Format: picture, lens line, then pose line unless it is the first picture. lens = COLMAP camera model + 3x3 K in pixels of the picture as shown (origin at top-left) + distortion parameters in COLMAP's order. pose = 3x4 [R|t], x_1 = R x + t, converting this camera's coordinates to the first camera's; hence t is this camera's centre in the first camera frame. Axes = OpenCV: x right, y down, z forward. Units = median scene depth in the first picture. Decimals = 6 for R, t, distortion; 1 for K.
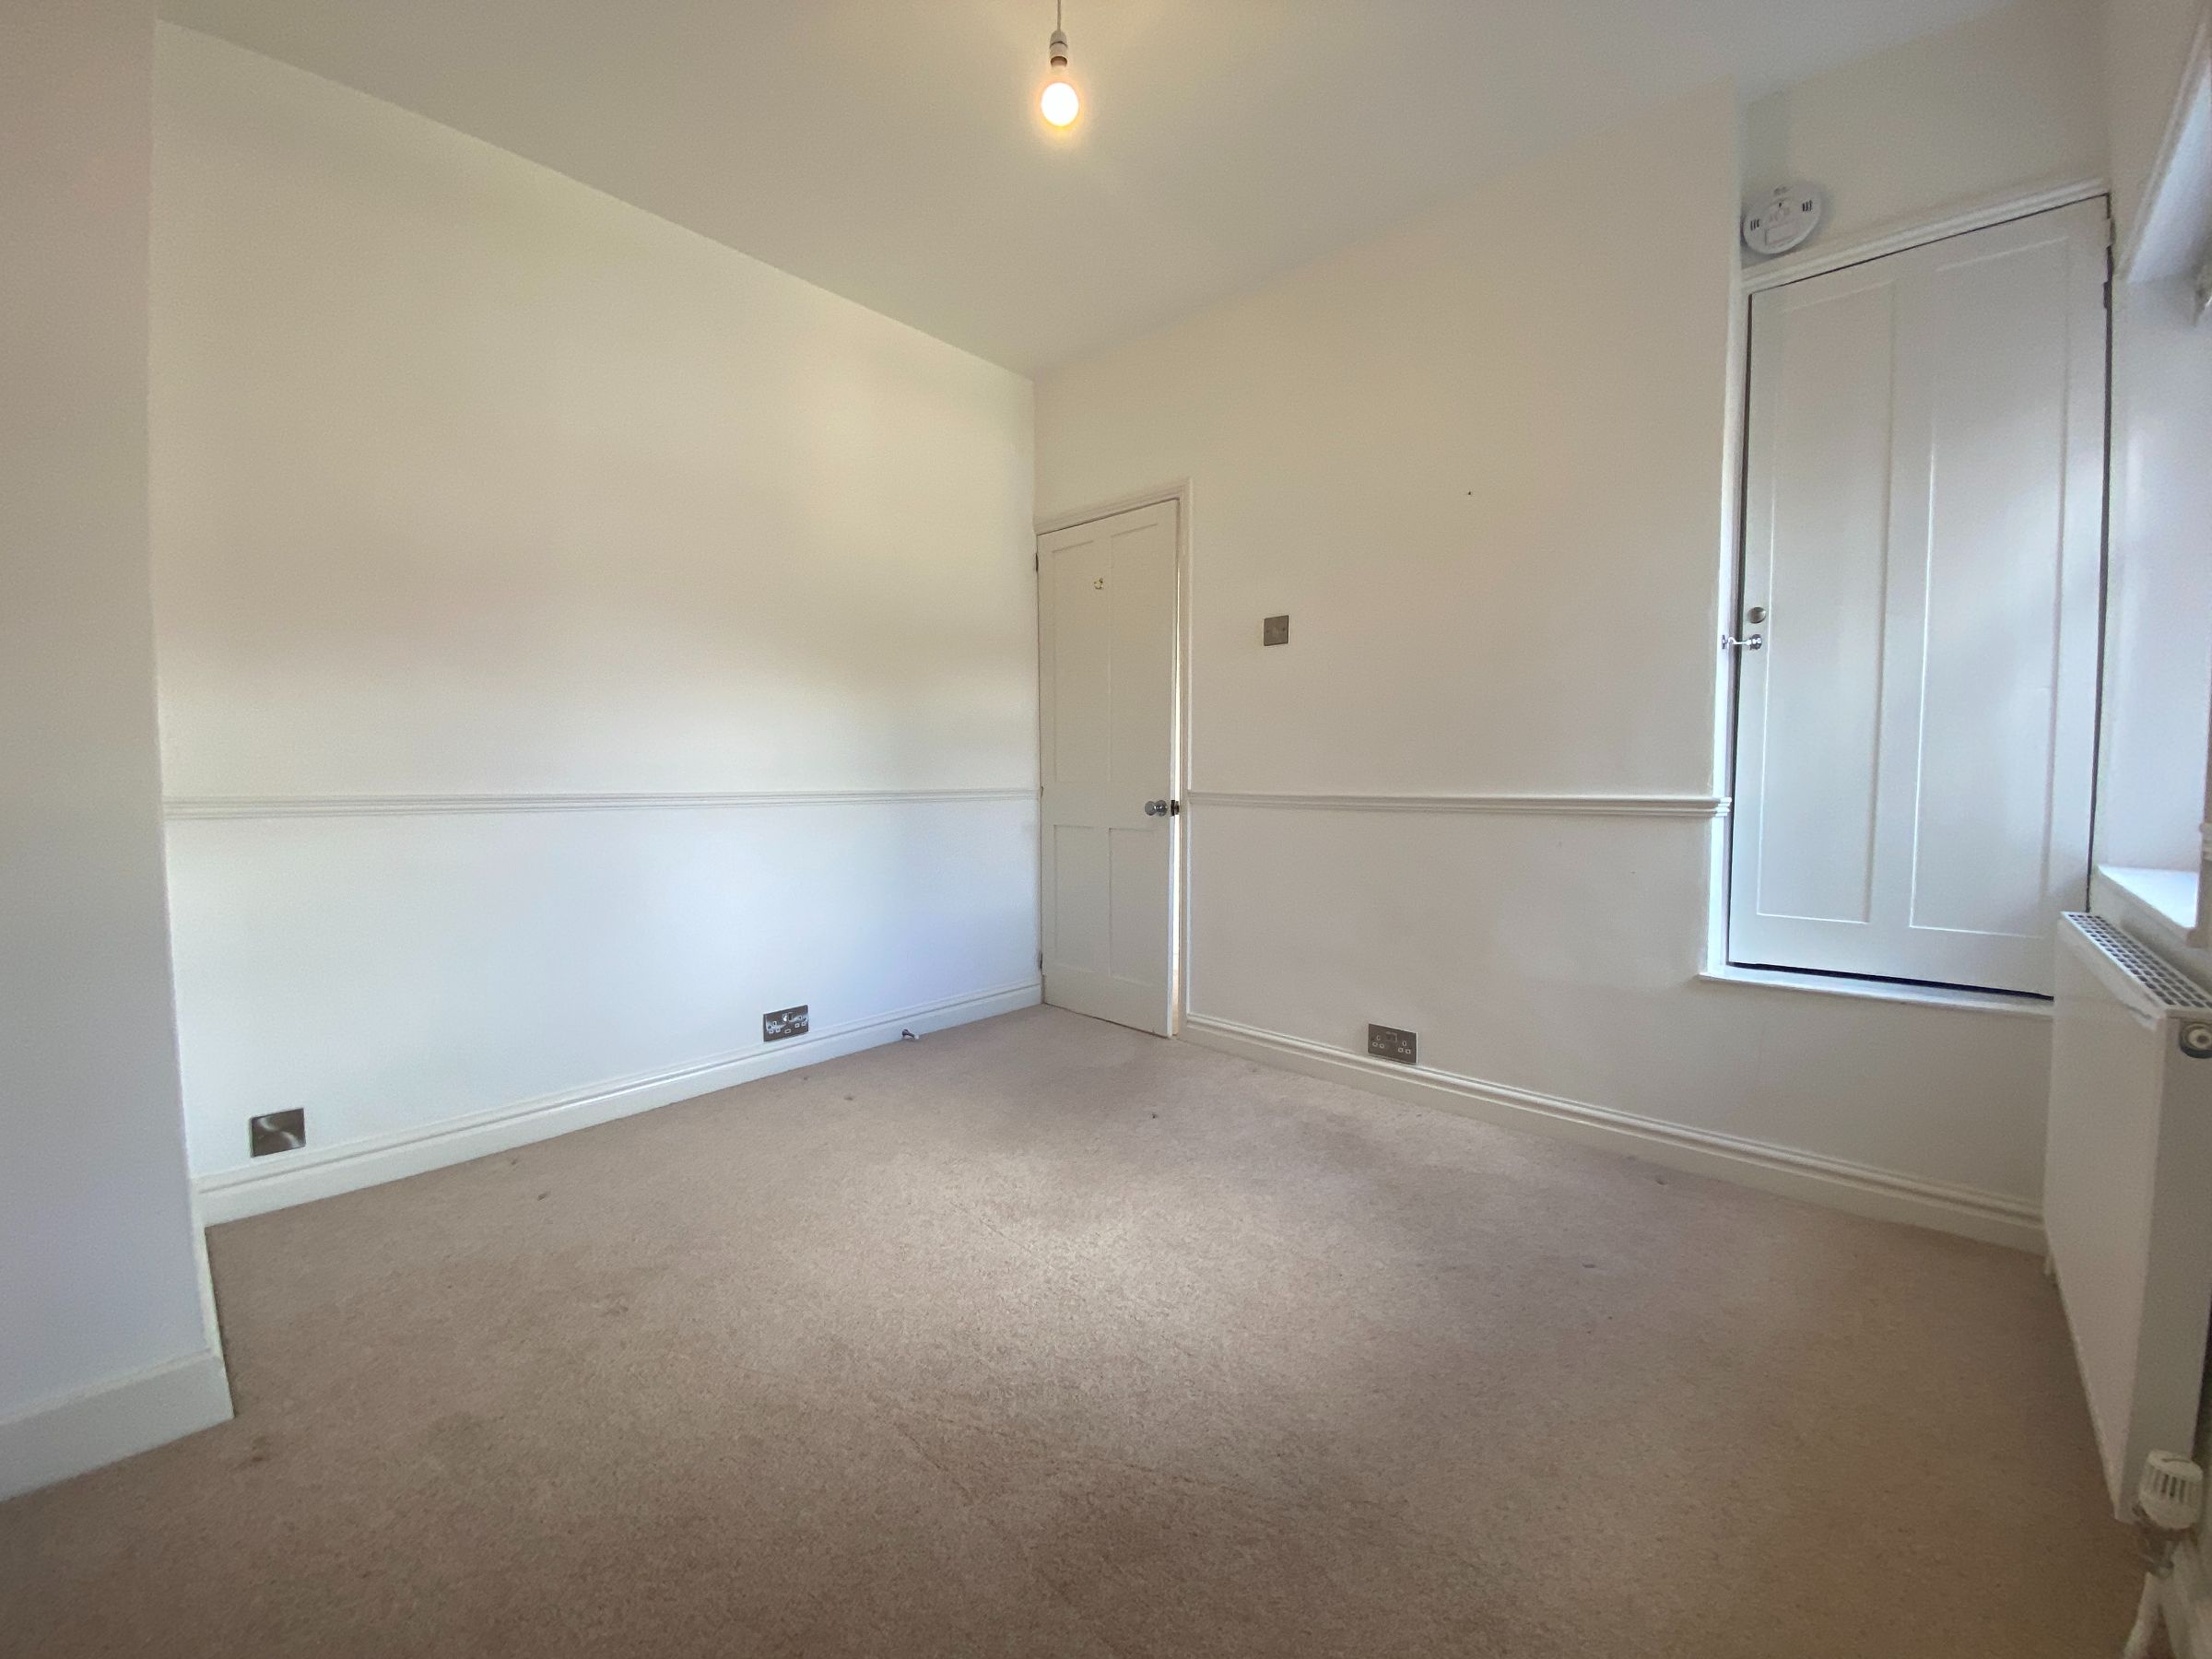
lens RADIAL K [[905.4, 0, 1101.3], [0, 905.4, 825.8], [0, 0, 1]] dist [0.061975, -0.042373]
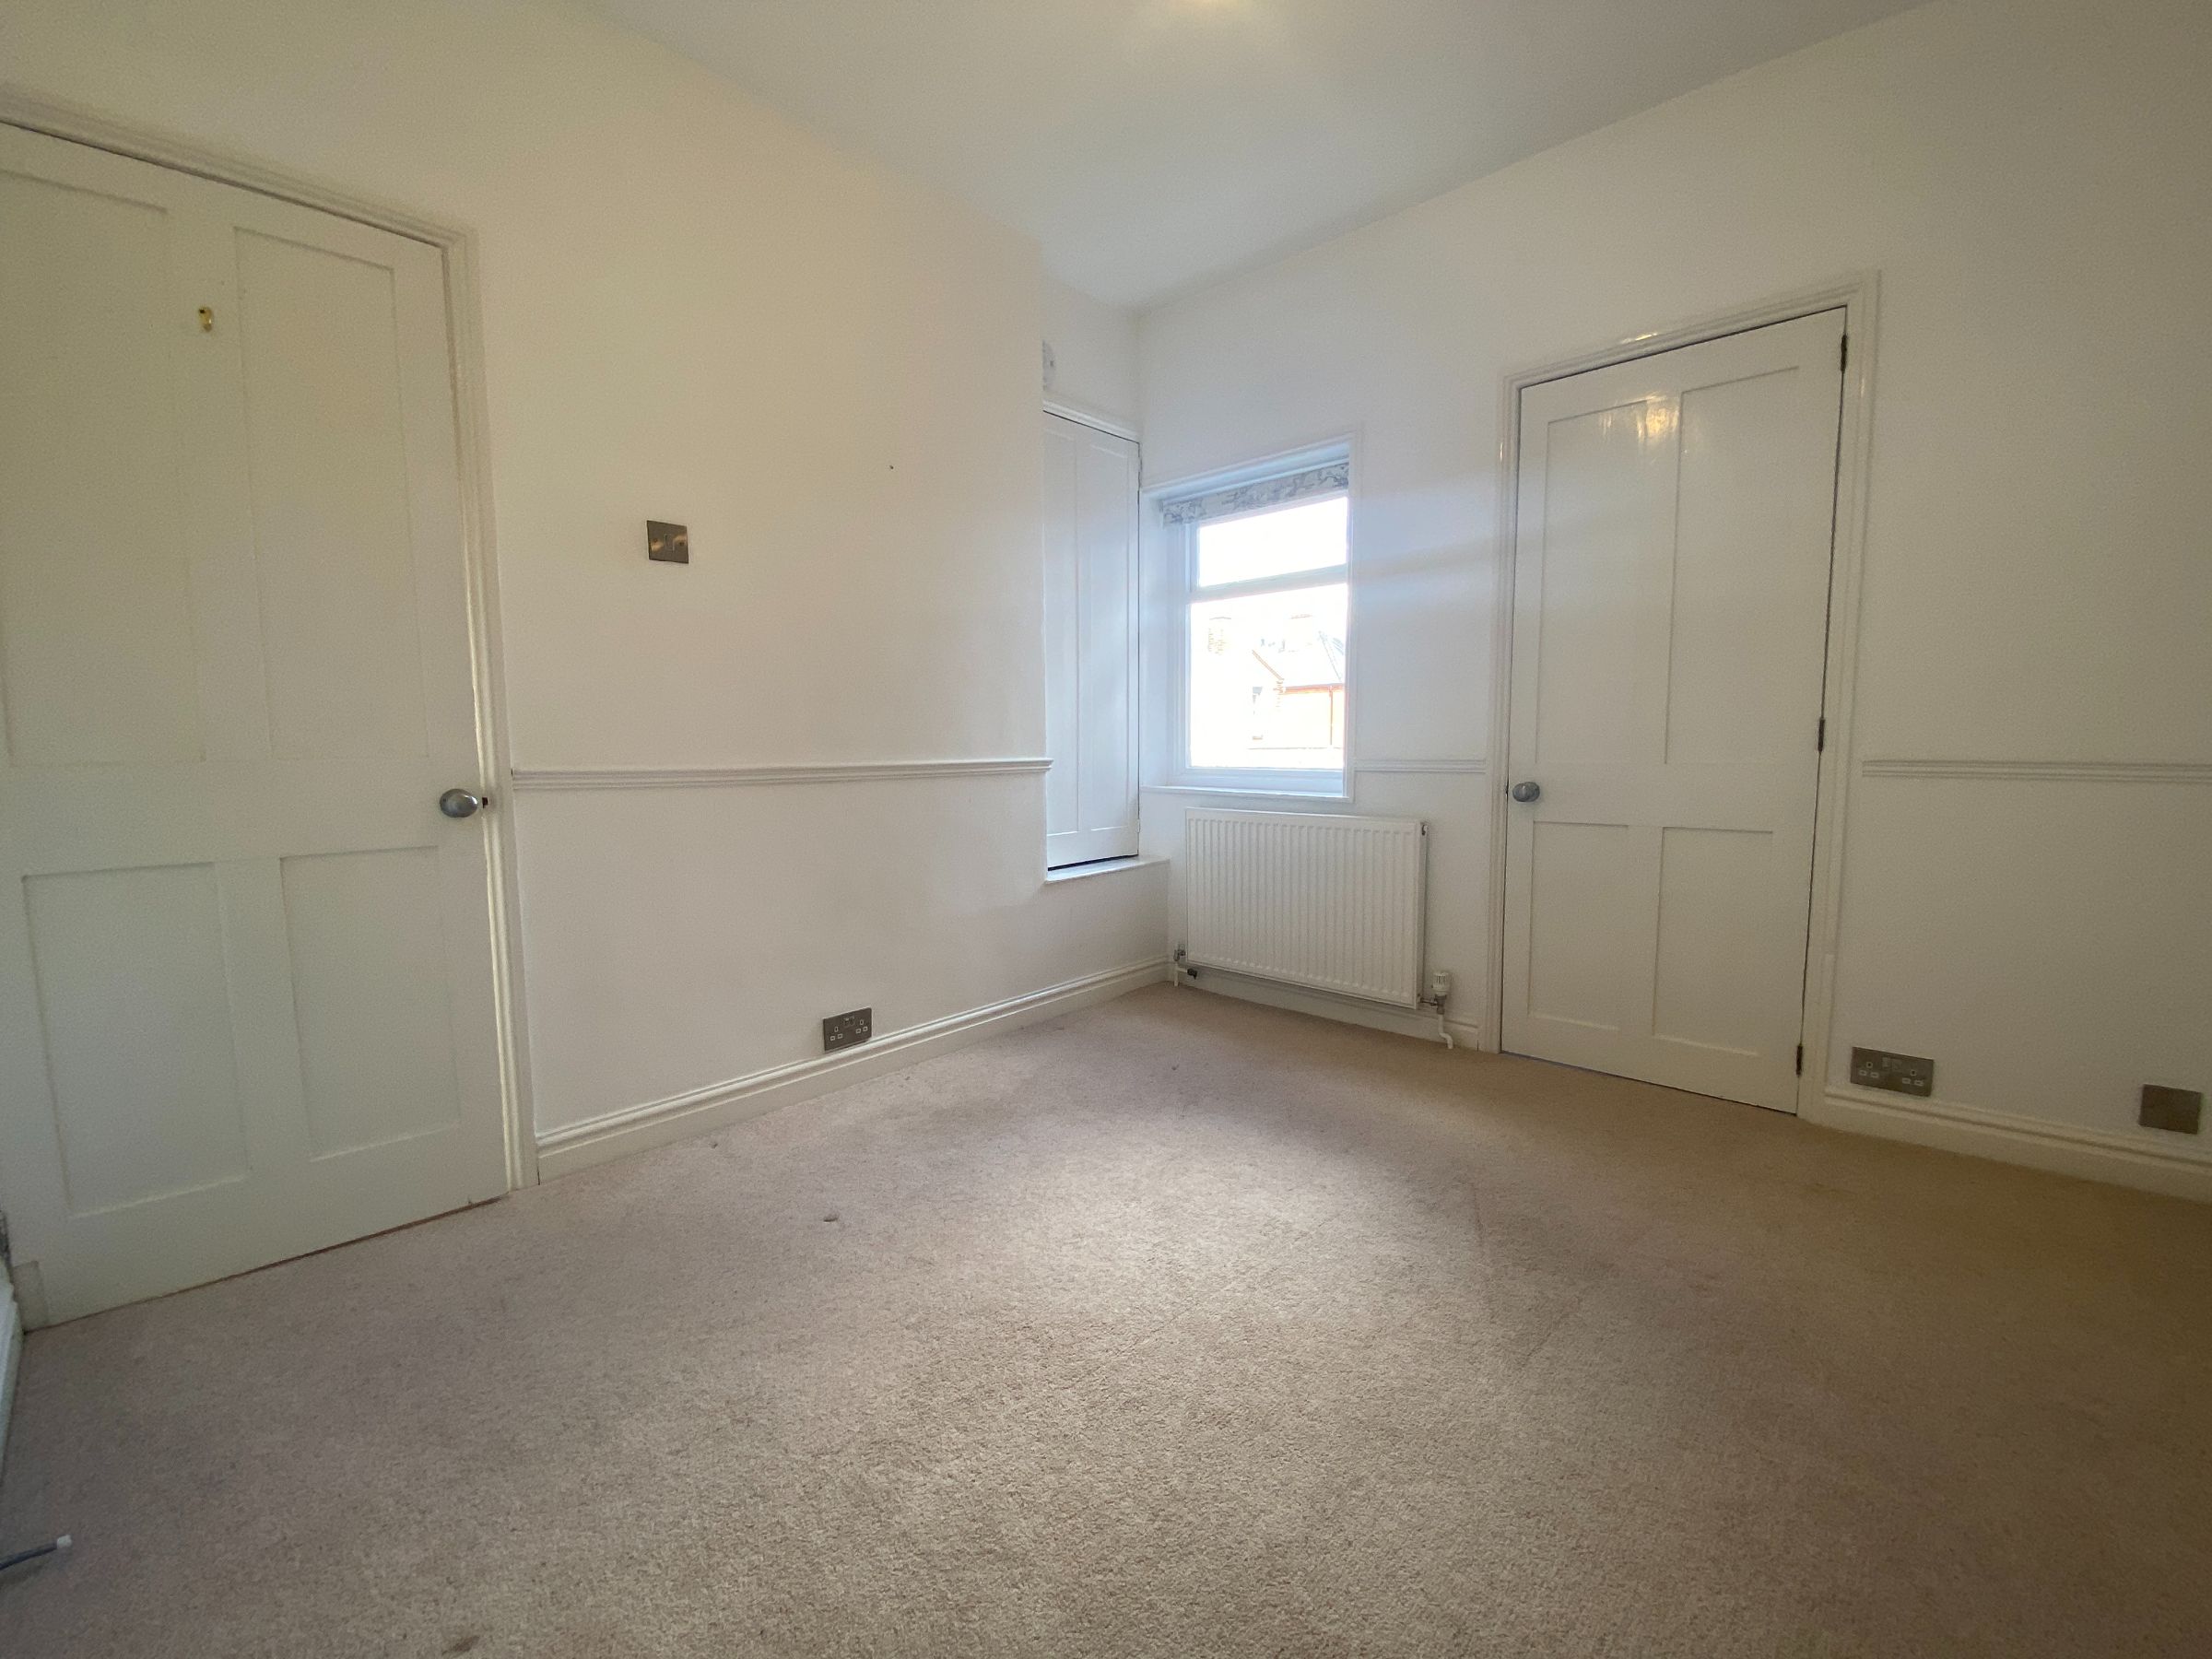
lens RADIAL K [[905.4, 0, 1101.3], [0, 905.4, 825.8], [0, 0, 1]] dist [0.061975, -0.042373]
pose [[-0.012205, -0.087647, 0.996077, -0.640209], [0.065679, 0.993930, 0.088263, -0.037664], [-0.997766, 0.066499, -0.006374, 0.777558]]
